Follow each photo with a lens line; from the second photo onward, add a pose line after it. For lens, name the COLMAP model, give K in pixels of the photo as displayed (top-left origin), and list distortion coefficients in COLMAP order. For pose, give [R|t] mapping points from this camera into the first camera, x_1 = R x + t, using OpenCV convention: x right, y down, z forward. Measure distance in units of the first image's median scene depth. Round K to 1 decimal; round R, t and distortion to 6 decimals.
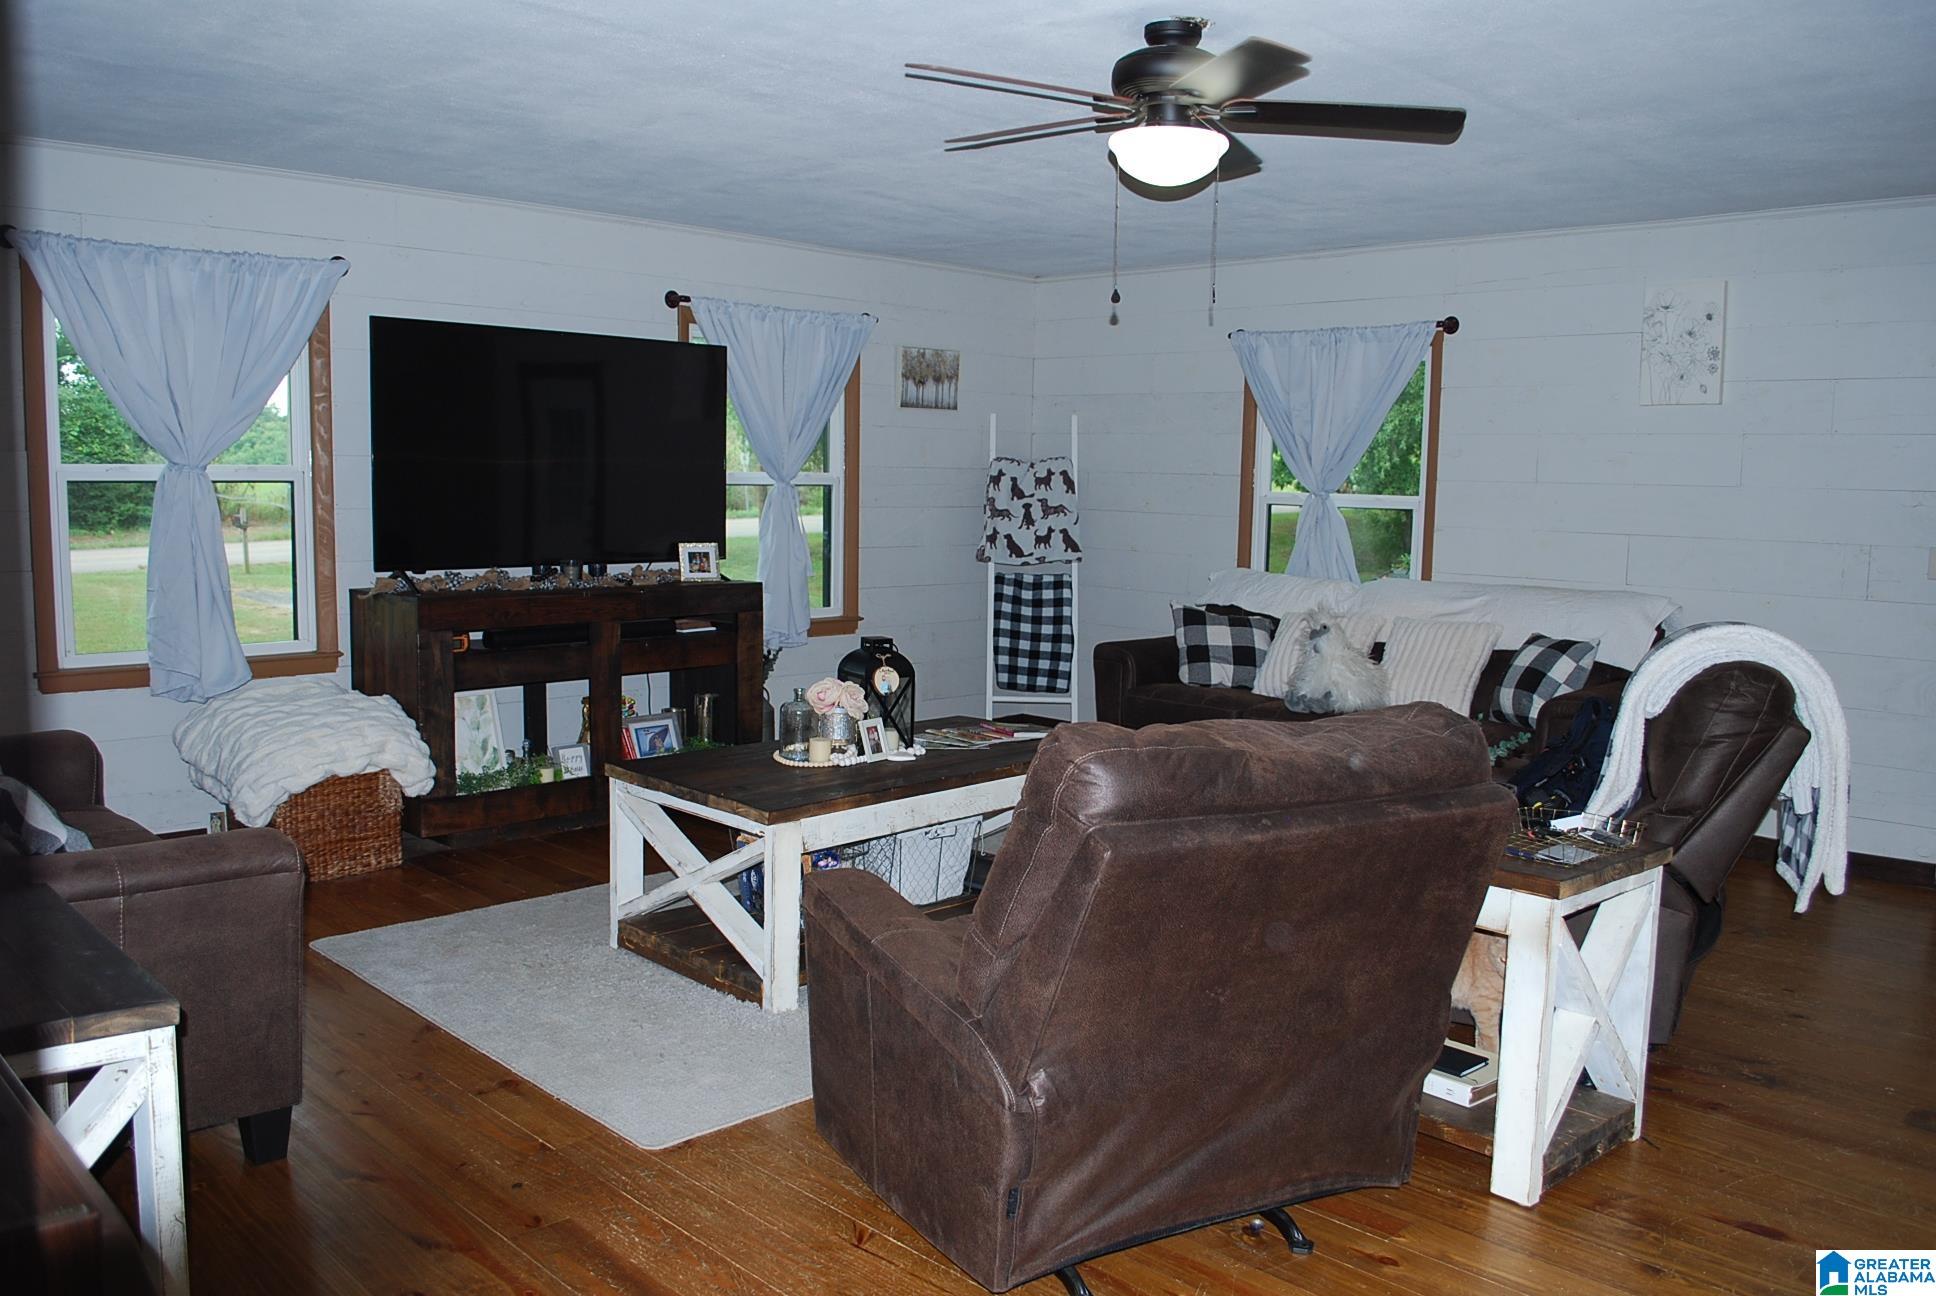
lens RADIAL K [[1524.8, 0, 968.0], [0, 1524.8, 648.0], [0, 0, 1]] dist [-0.073765, -0.003076]
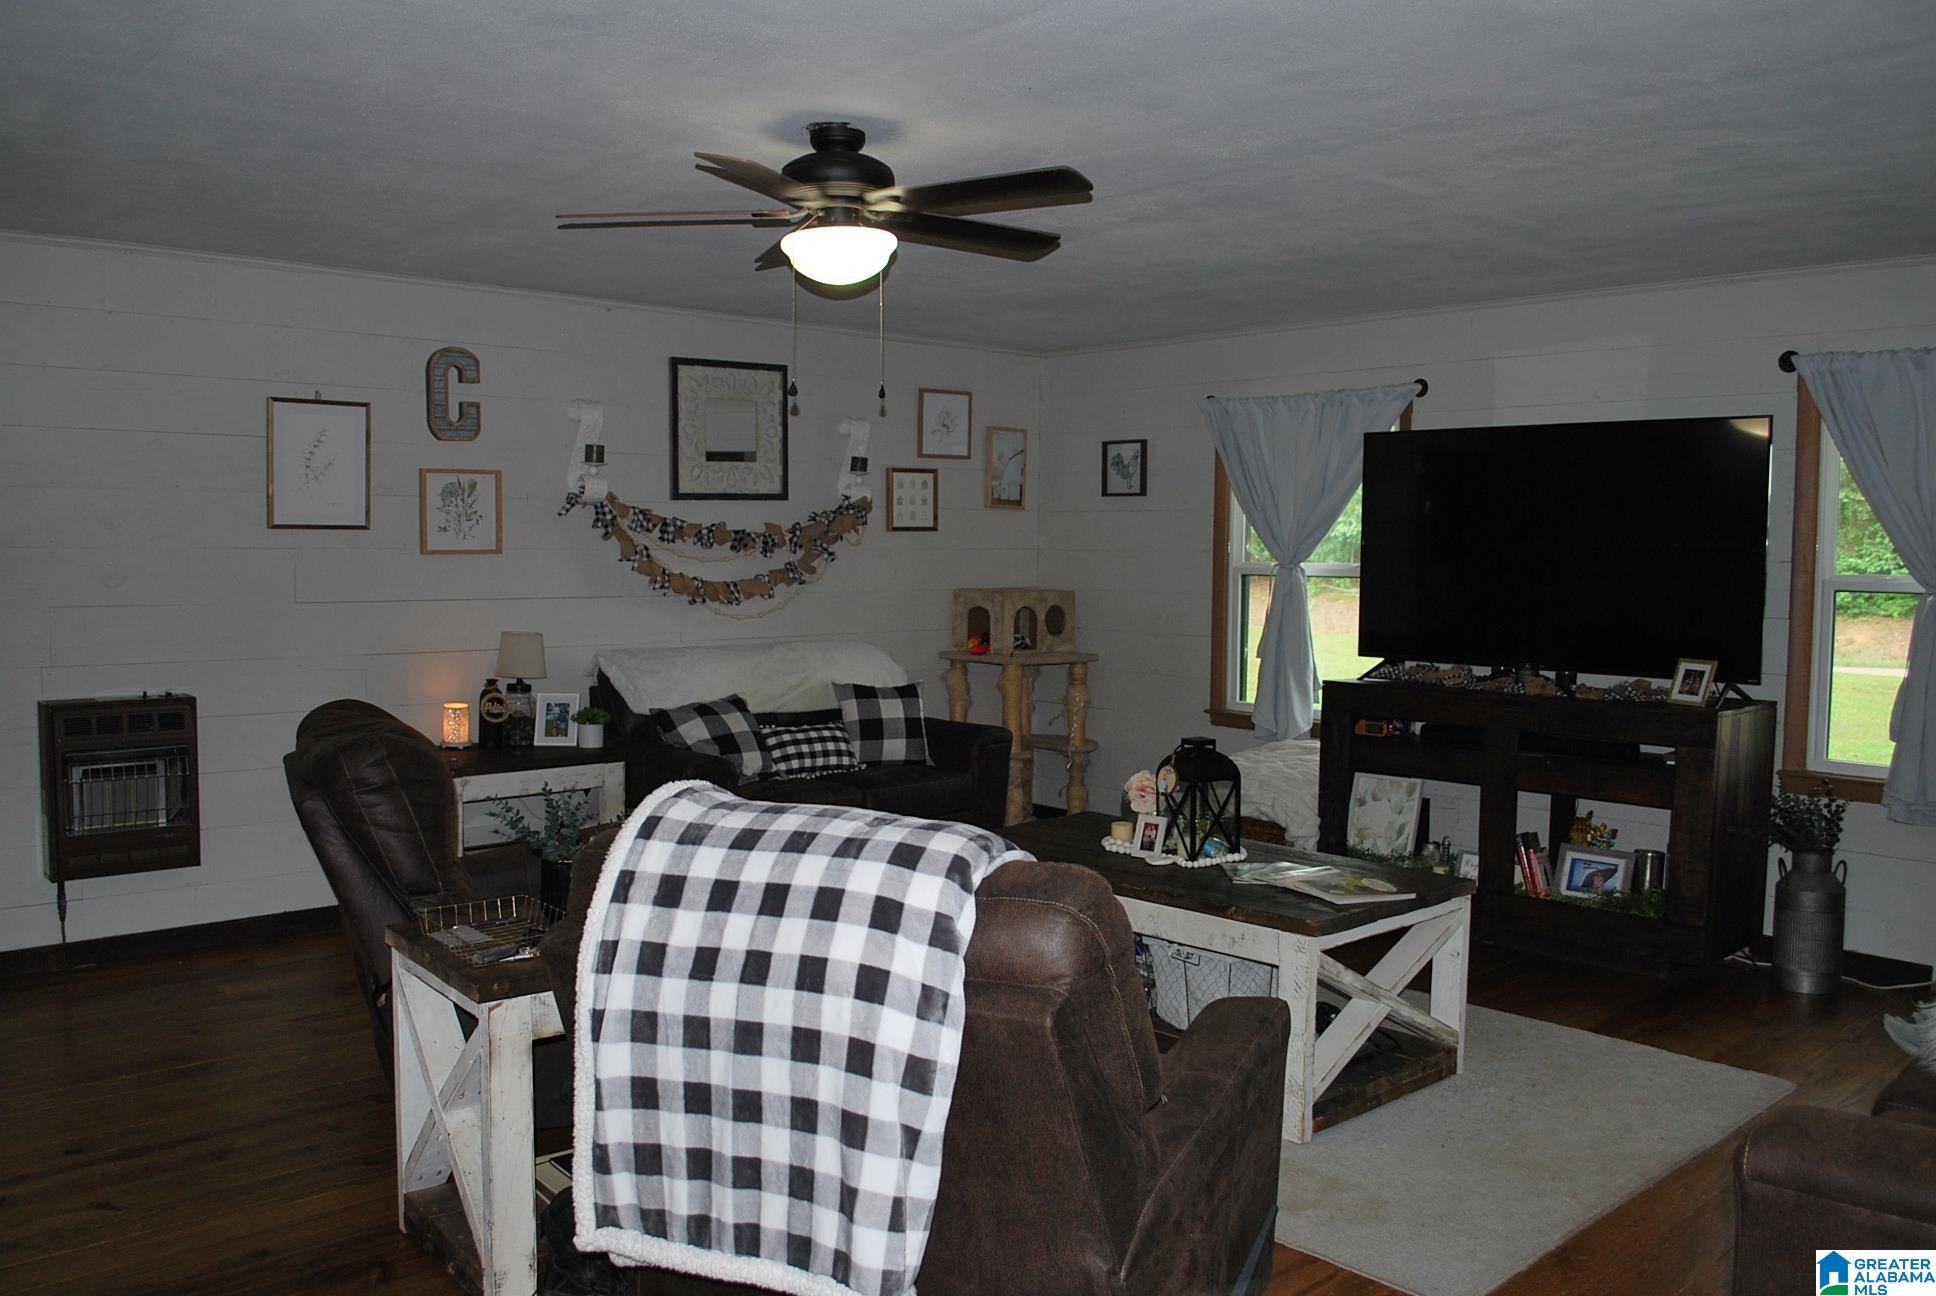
lens RADIAL K [[1524.8, 0, 968.0], [0, 1524.8, 648.0], [0, 0, 1]] dist [-0.073765, -0.003076]
pose [[-0.039553, 0.038941, -0.998458, 0.665834], [-0.134129, 0.989990, 0.043924, -0.059821], [0.990174, 0.135660, -0.033934, 0.659091]]
